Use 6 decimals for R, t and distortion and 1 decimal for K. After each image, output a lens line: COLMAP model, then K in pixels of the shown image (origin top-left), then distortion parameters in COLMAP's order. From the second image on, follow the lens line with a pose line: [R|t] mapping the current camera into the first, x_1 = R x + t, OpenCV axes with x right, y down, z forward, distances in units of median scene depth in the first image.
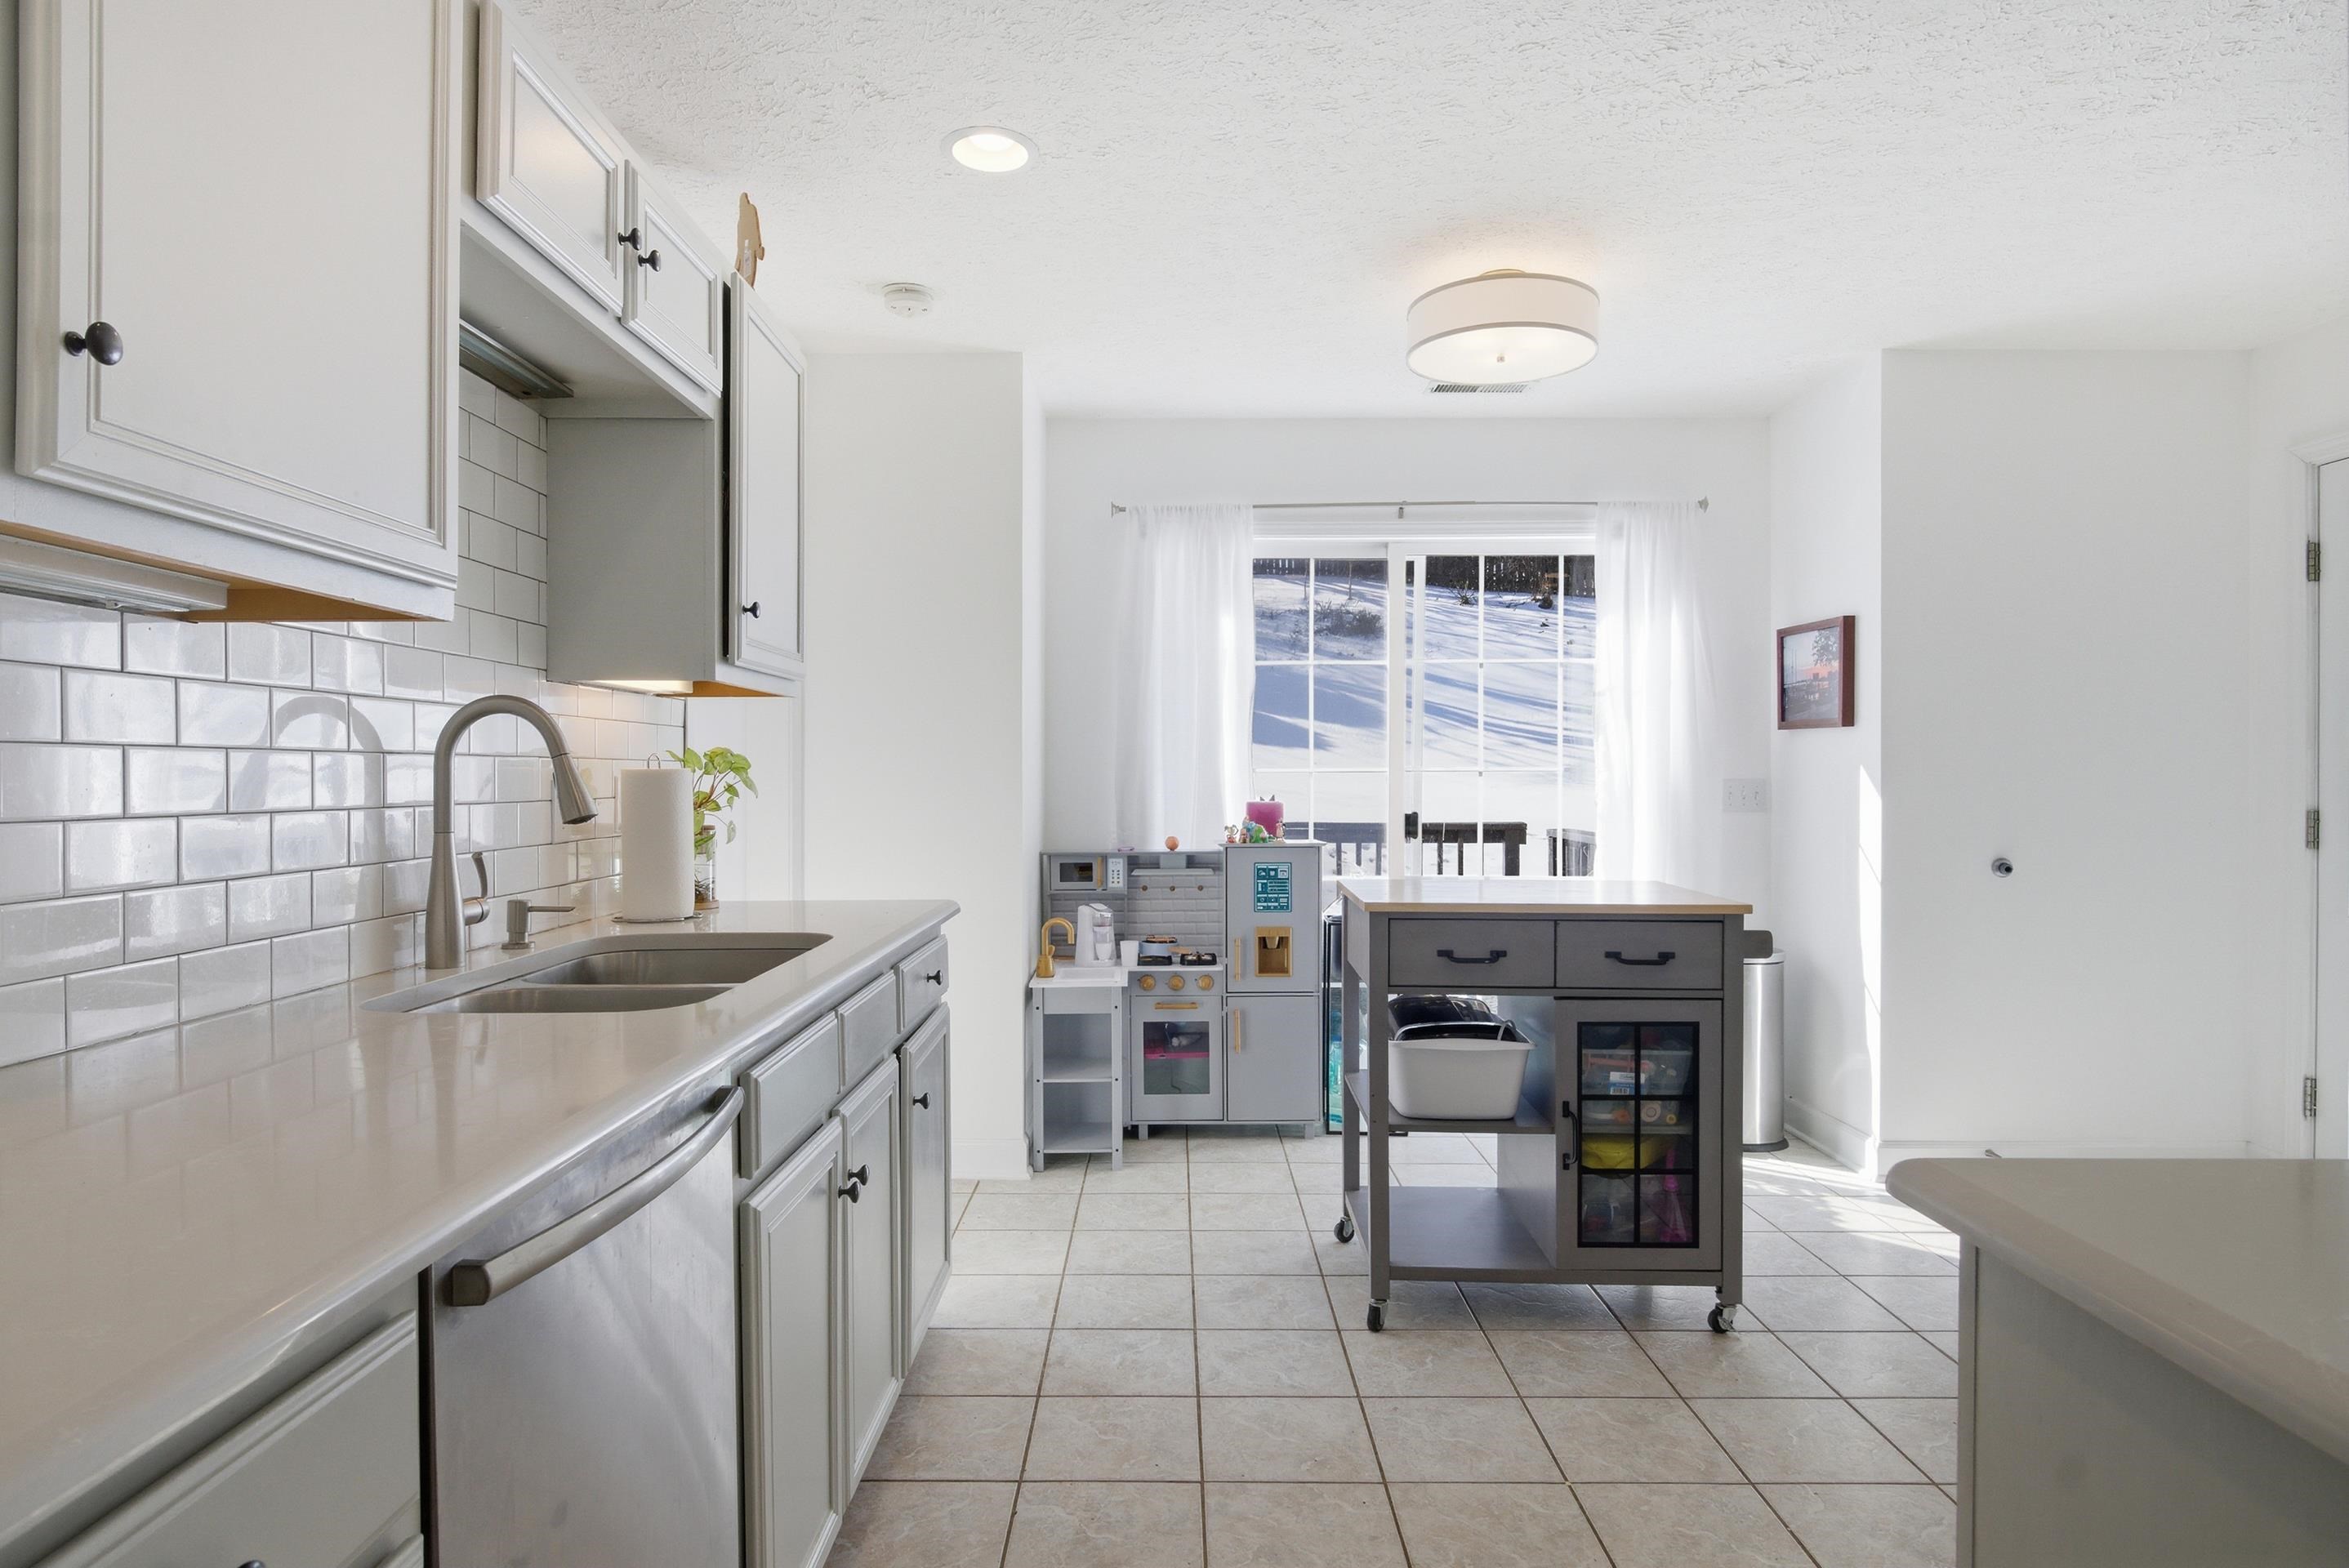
lens RADIAL K [[1325.5, 0, 1174.2], [0, 1325.5, 780.8], [0, 0, 1]] dist [-0.004967, -0.004828]
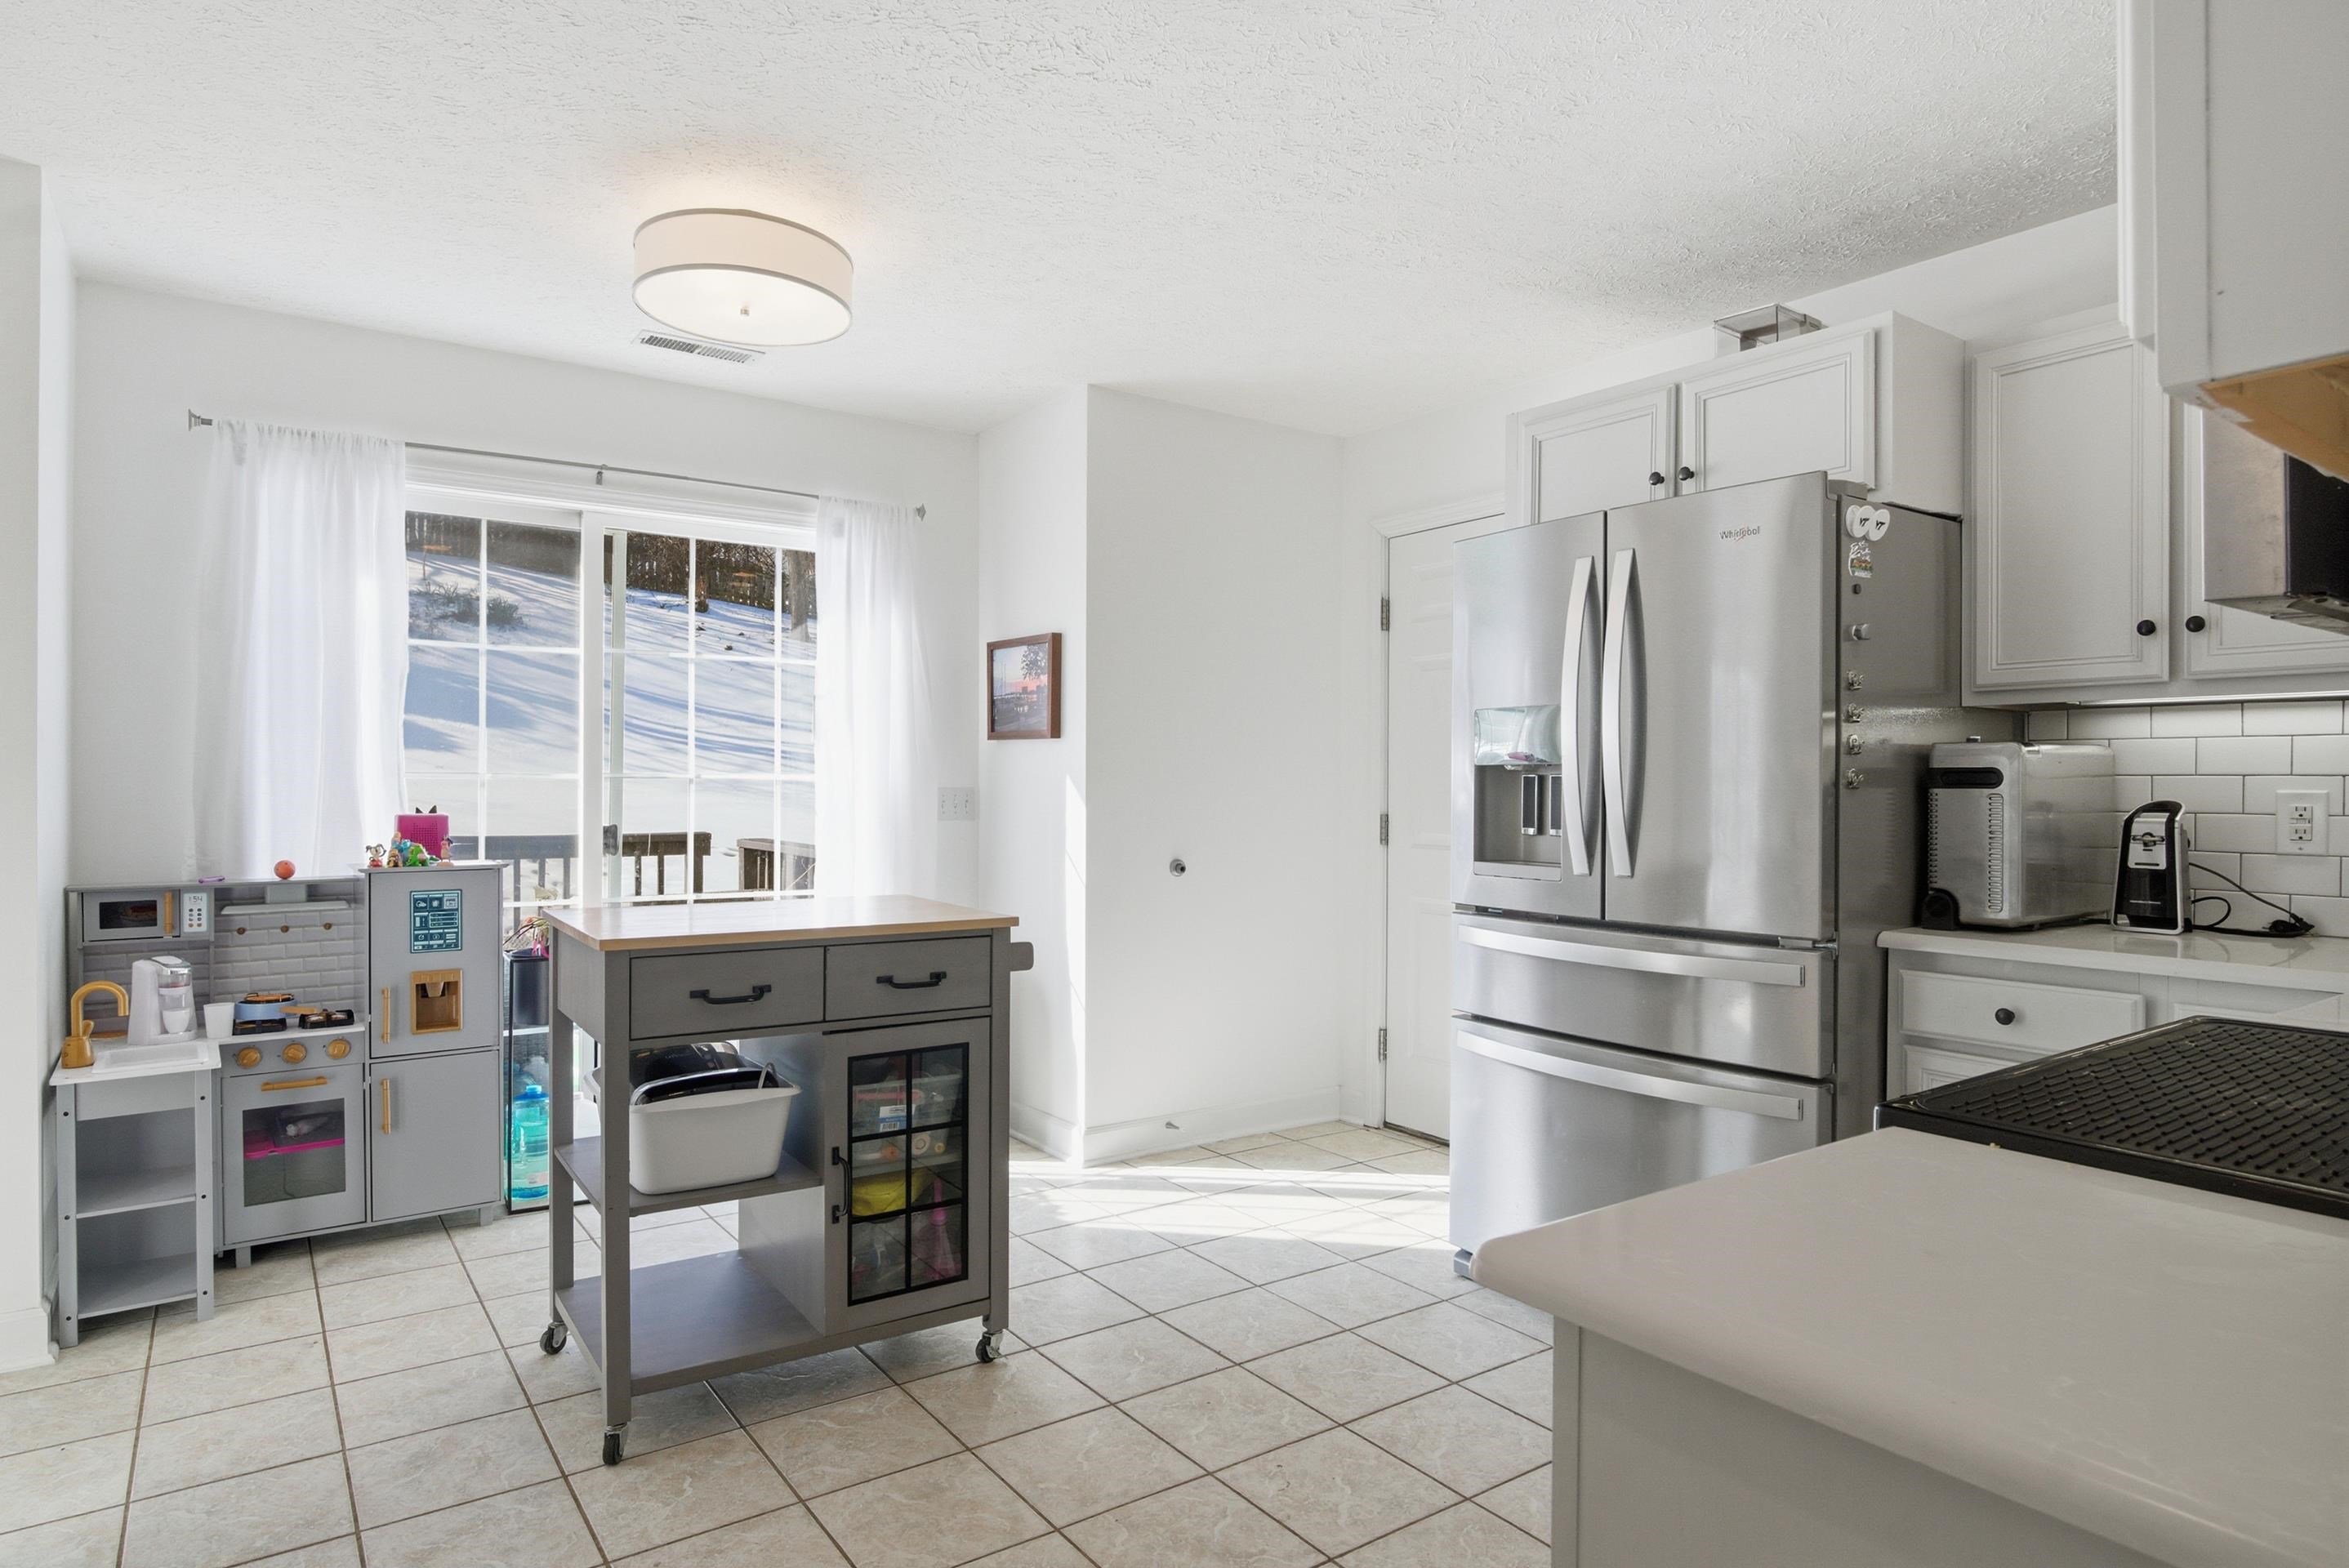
lens RADIAL K [[1325.5, 0, 1165.7], [0, 1325.5, 792.5], [0, 0, 1]] dist [-0.004967, -0.004828]
pose [[0.819248, 0.001174, 0.573438, -0.026239], [-0.003075, 0.999993, 0.002346, -0.000602], [-0.573431, -0.003685, 0.819246, 0.101440]]
